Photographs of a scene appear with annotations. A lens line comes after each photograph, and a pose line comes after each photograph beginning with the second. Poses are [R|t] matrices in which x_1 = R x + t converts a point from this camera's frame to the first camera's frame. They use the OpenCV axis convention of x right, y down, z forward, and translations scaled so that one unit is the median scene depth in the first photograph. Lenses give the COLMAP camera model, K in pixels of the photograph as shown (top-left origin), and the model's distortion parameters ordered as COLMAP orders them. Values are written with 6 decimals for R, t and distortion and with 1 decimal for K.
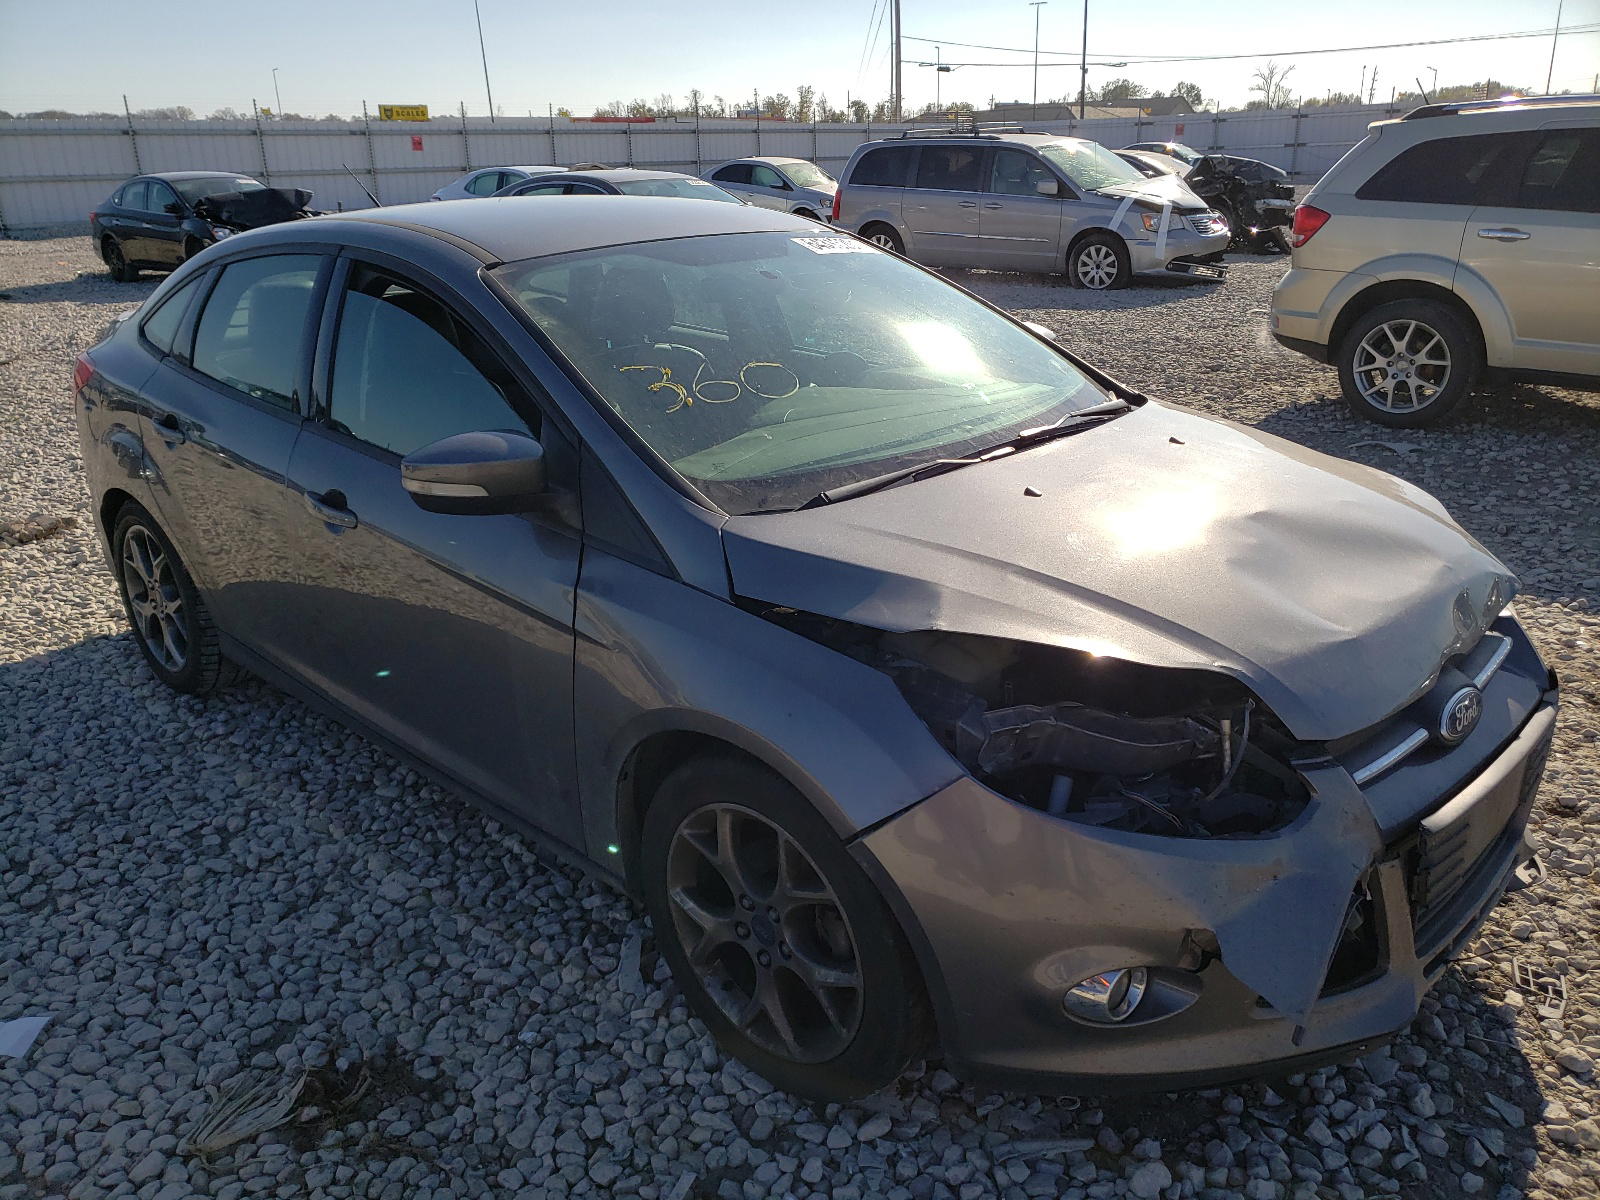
lens RADIAL K [[1243.8, 0, 800.3], [0, 1243.8, 646.1], [0, 0, 1]] dist [0.003082, -0.003537]
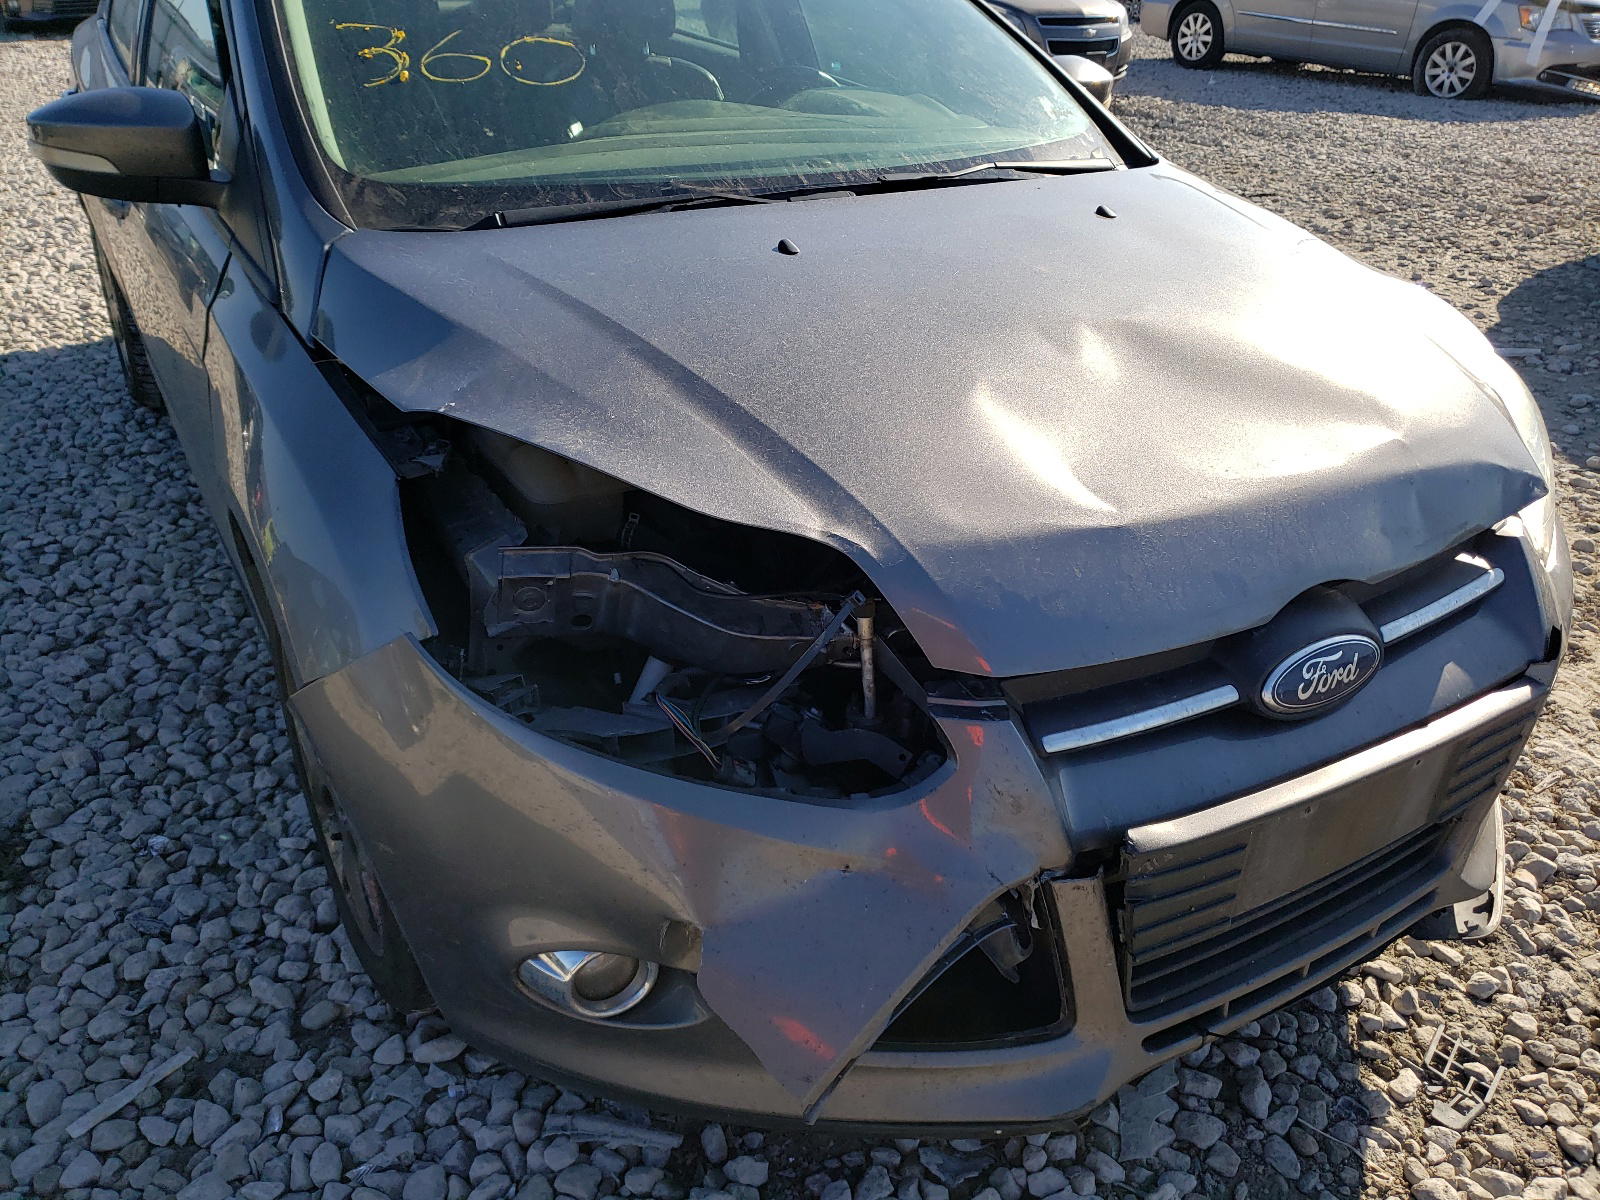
lens RADIAL K [[1243.8, 0, 800.3], [0, 1243.8, 646.1], [0, 0, 1]] dist [0.003082, -0.003537]
pose [[0.963869, 0.177424, -0.198691, 0.335303], [-0.145064, 0.975208, 0.167108, -0.022270], [0.223414, -0.132248, 0.965710, 0.278654]]
